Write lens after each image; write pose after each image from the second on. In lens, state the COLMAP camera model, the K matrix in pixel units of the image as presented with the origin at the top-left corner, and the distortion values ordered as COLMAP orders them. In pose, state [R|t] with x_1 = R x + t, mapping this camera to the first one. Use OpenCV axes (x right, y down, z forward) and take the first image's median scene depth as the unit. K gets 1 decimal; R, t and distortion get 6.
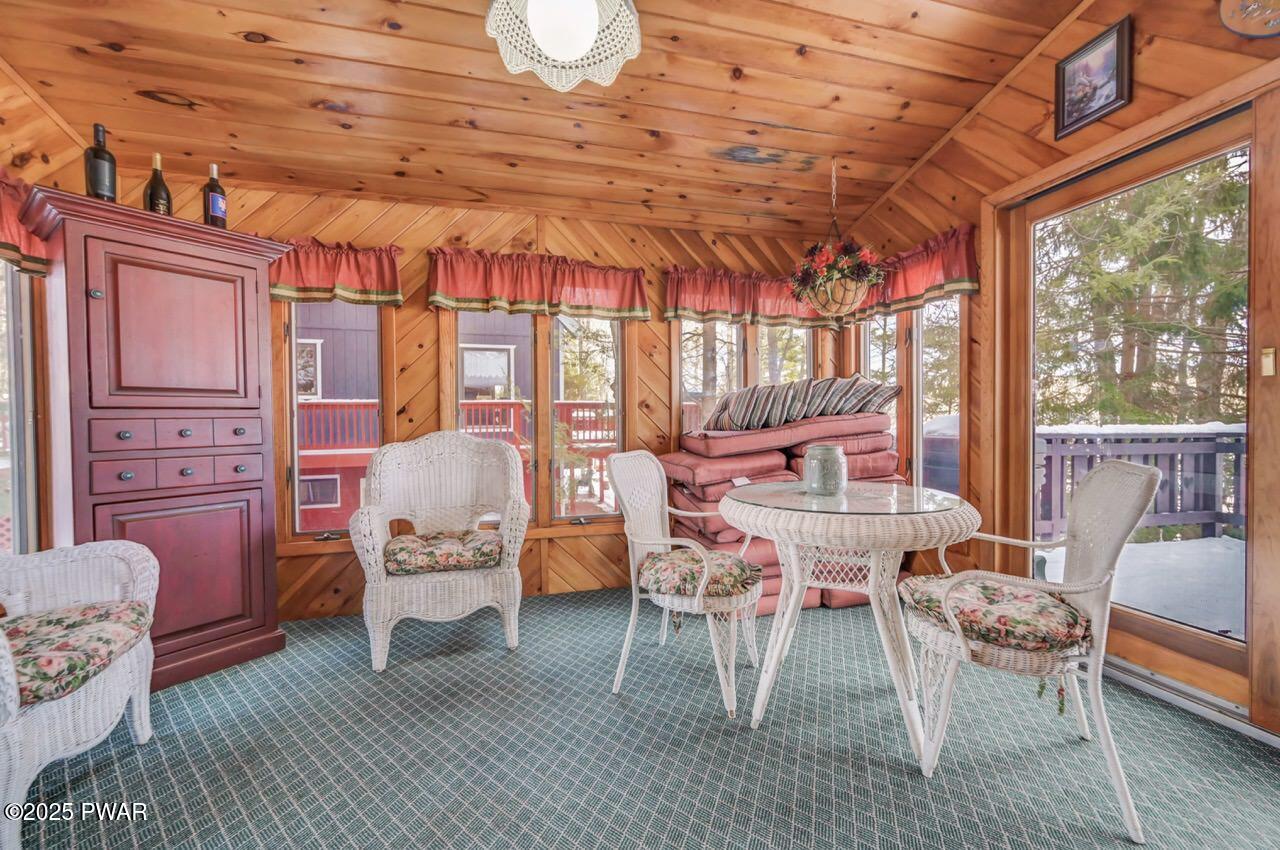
lens RADIAL K [[505.7, 0, 641.1], [0, 505.7, 427.3], [0, 0, 1]] dist [-0.001848, 0.000991]
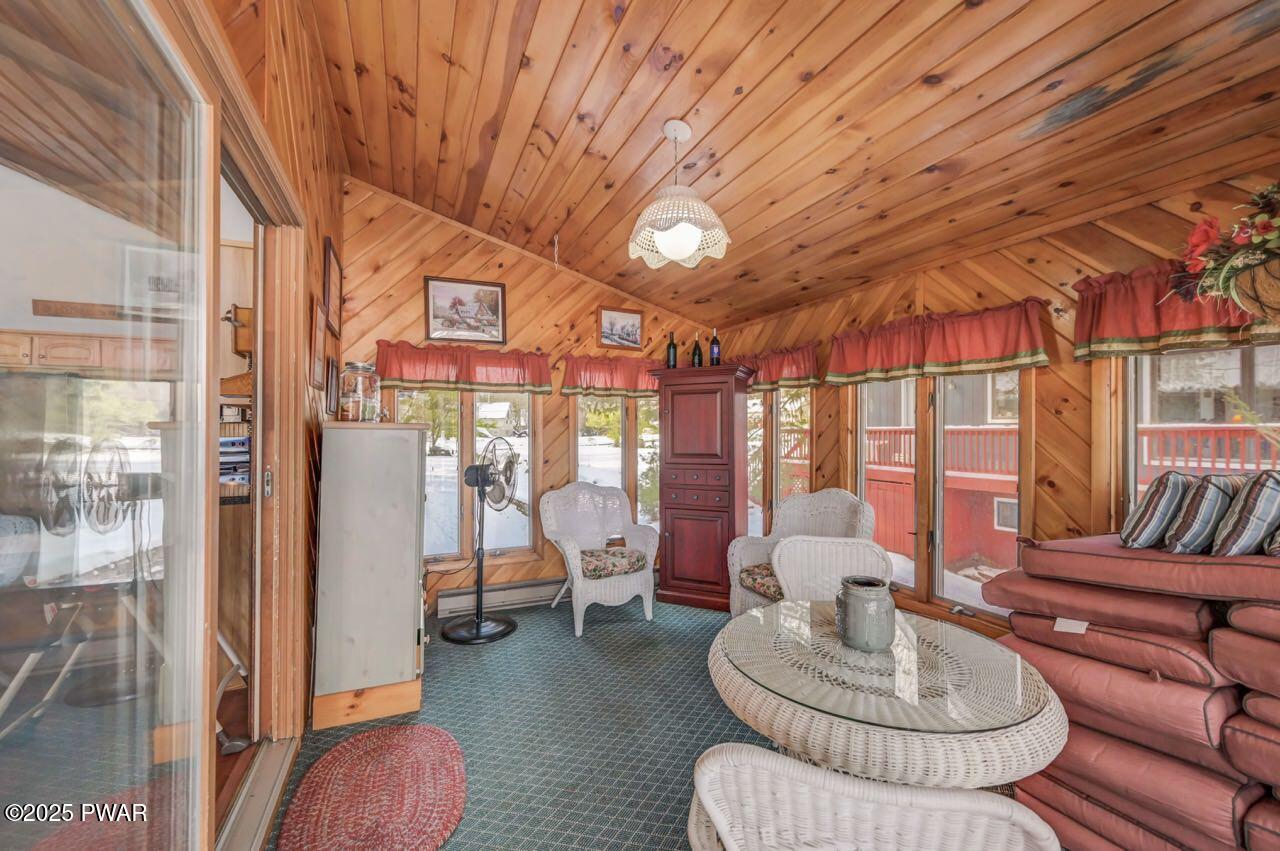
lens RADIAL K [[505.7, 0, 641.2], [0, 505.7, 425.6], [0, 0, 1]] dist [-0.001848, 0.000991]
pose [[0.170293, -0.002253, -0.985391, 0.690960], [-0.019073, 0.999803, -0.005582, -0.123000], [0.985209, 0.019745, 0.170216, 0.343902]]
